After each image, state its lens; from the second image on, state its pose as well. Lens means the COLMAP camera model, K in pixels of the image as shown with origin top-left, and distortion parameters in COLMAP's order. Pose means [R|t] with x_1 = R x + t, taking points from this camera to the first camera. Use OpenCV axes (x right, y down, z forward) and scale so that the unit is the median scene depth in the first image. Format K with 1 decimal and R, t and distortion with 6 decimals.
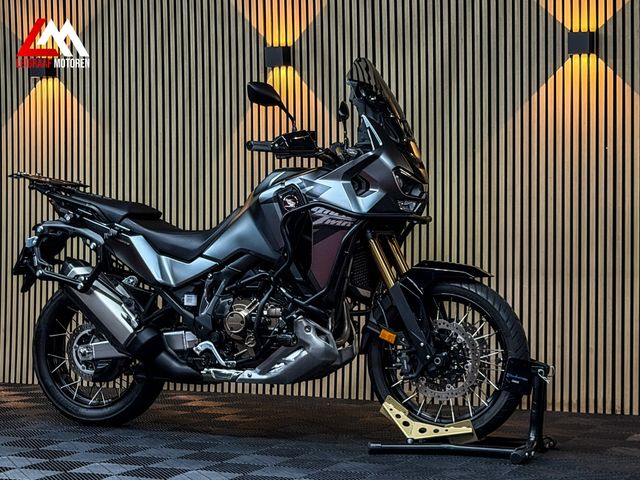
lens RADIAL K [[1416.5, 0, 320.2], [0, 1416.5, 224.0], [0, 0, 1]] dist [0.157449, -0.216115]
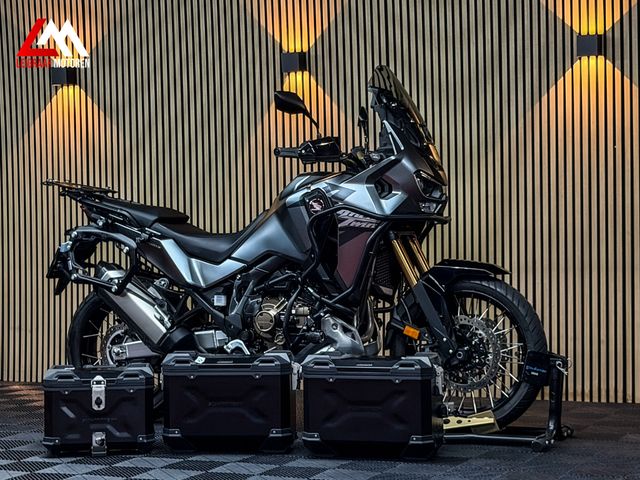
lens RADIAL K [[1425.2, 0, 320.0], [0, 1425.2, 240.0], [0, 0, 1]] dist [0.112967, 0.410637]
pose [[0.999866, -0.015686, 0.004749, -0.022277], [0.015610, 0.999754, 0.015755, -0.006132], [-0.004995, -0.015679, 0.999865, -0.047395]]
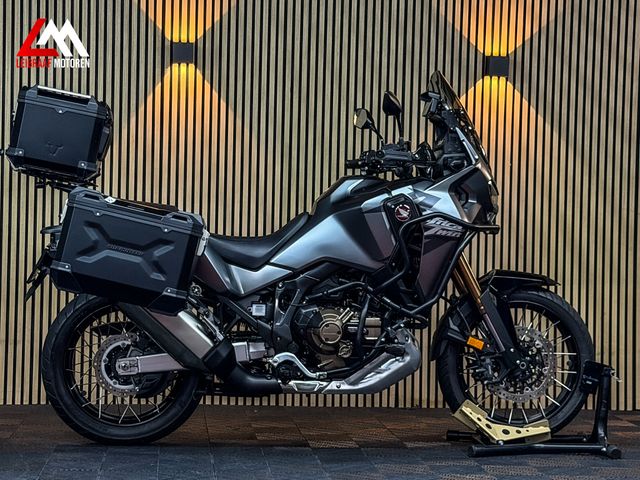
lens RADIAL K [[1425.2, 0, 320.0], [0, 1425.2, 240.0], [0, 0, 1]] dist [0.112967, 0.410637]
pose [[0.866002, 0.012412, 0.499886, -0.537334], [-0.020079, 0.999749, 0.009961, -0.004084], [-0.499637, -0.018663, 0.866034, 0.145371]]
